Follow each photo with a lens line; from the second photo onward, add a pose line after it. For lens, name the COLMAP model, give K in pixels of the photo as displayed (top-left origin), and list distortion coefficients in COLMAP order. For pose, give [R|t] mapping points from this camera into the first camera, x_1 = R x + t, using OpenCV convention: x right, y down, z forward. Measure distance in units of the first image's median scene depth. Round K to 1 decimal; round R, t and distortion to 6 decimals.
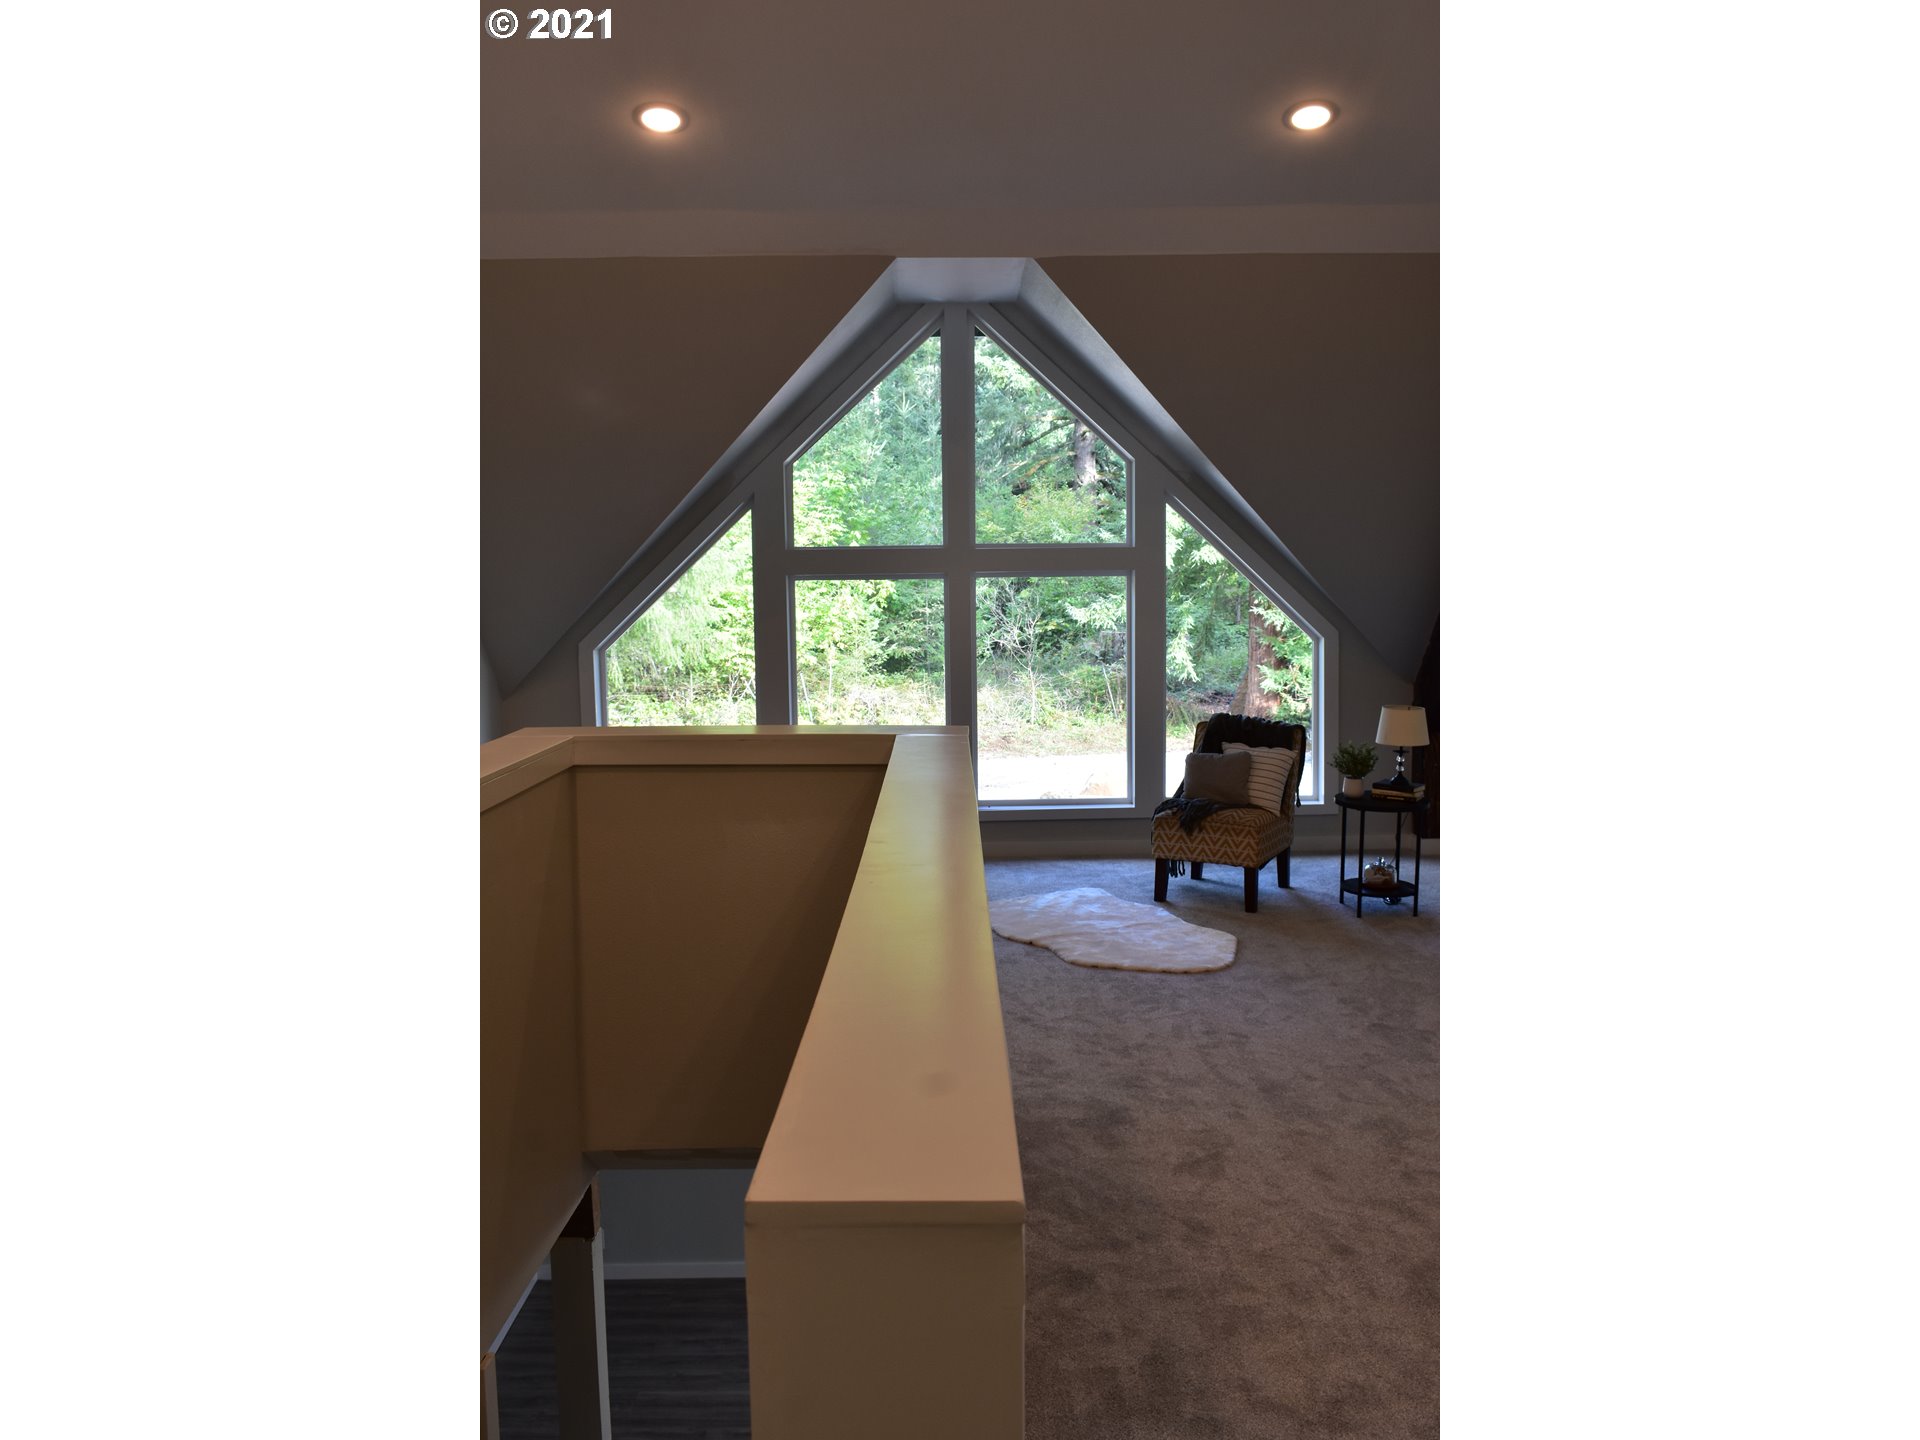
lens RADIAL K [[2050.0, 0, 960.0], [0, 2050.0, 720.0], [0, 0, 1]] dist [-0.057383, -0.029713]
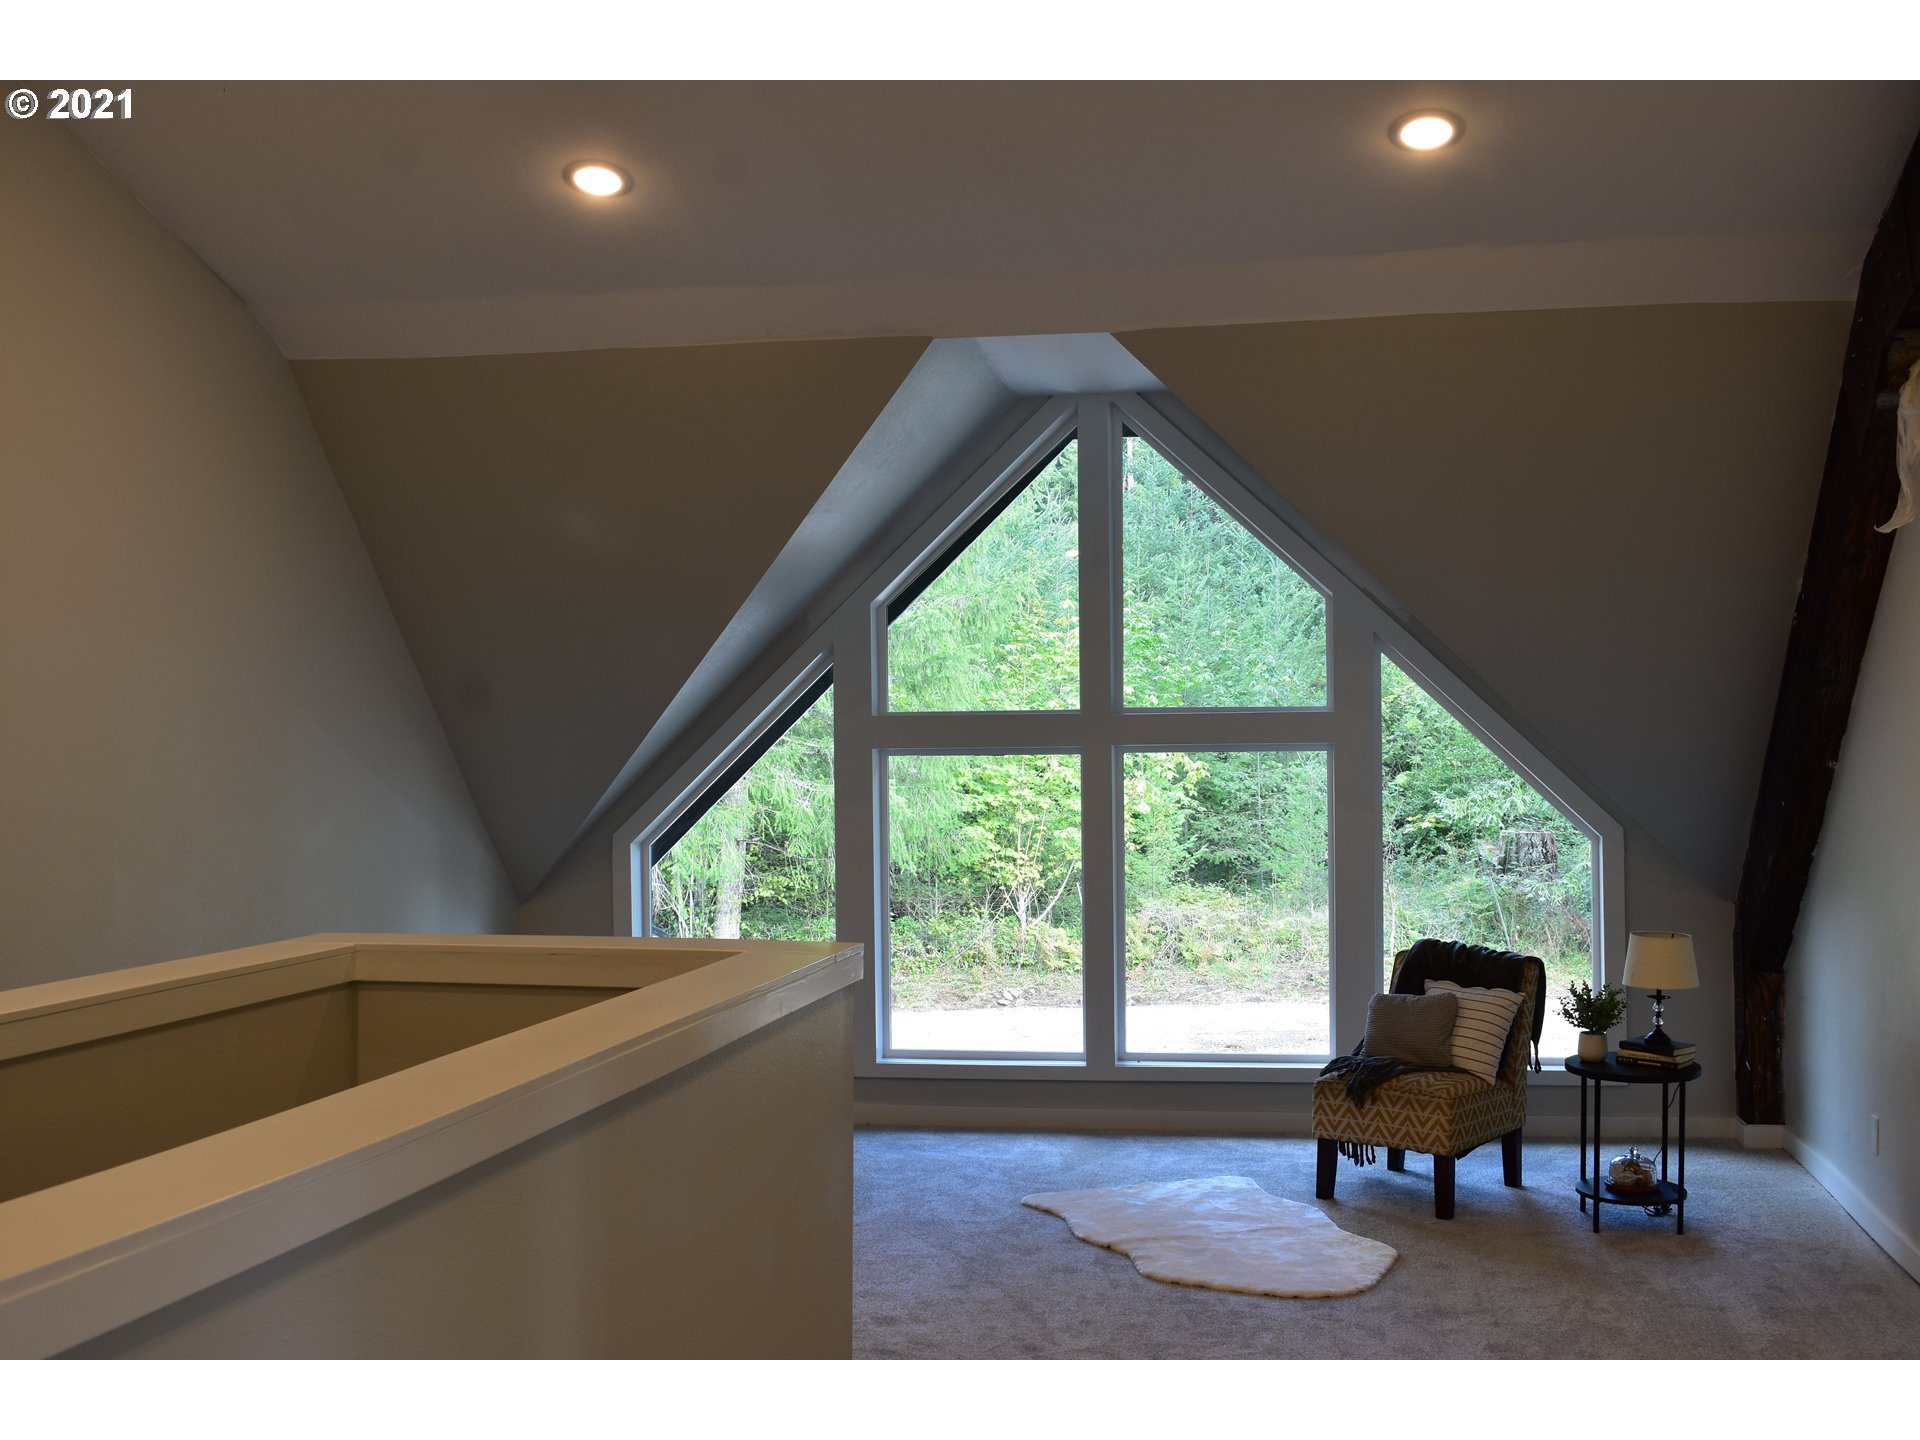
lens RADIAL K [[2743.5, 0, 960.0], [0, 2743.5, 583.9], [0, 0, 1]] dist [-0.039503, -0.077287]
pose [[0.969878, -0.012058, -0.243291, 0.208664], [-0.020588, 0.991142, -0.131198, 0.002602], [0.242718, 0.132255, 0.961039, 0.010153]]
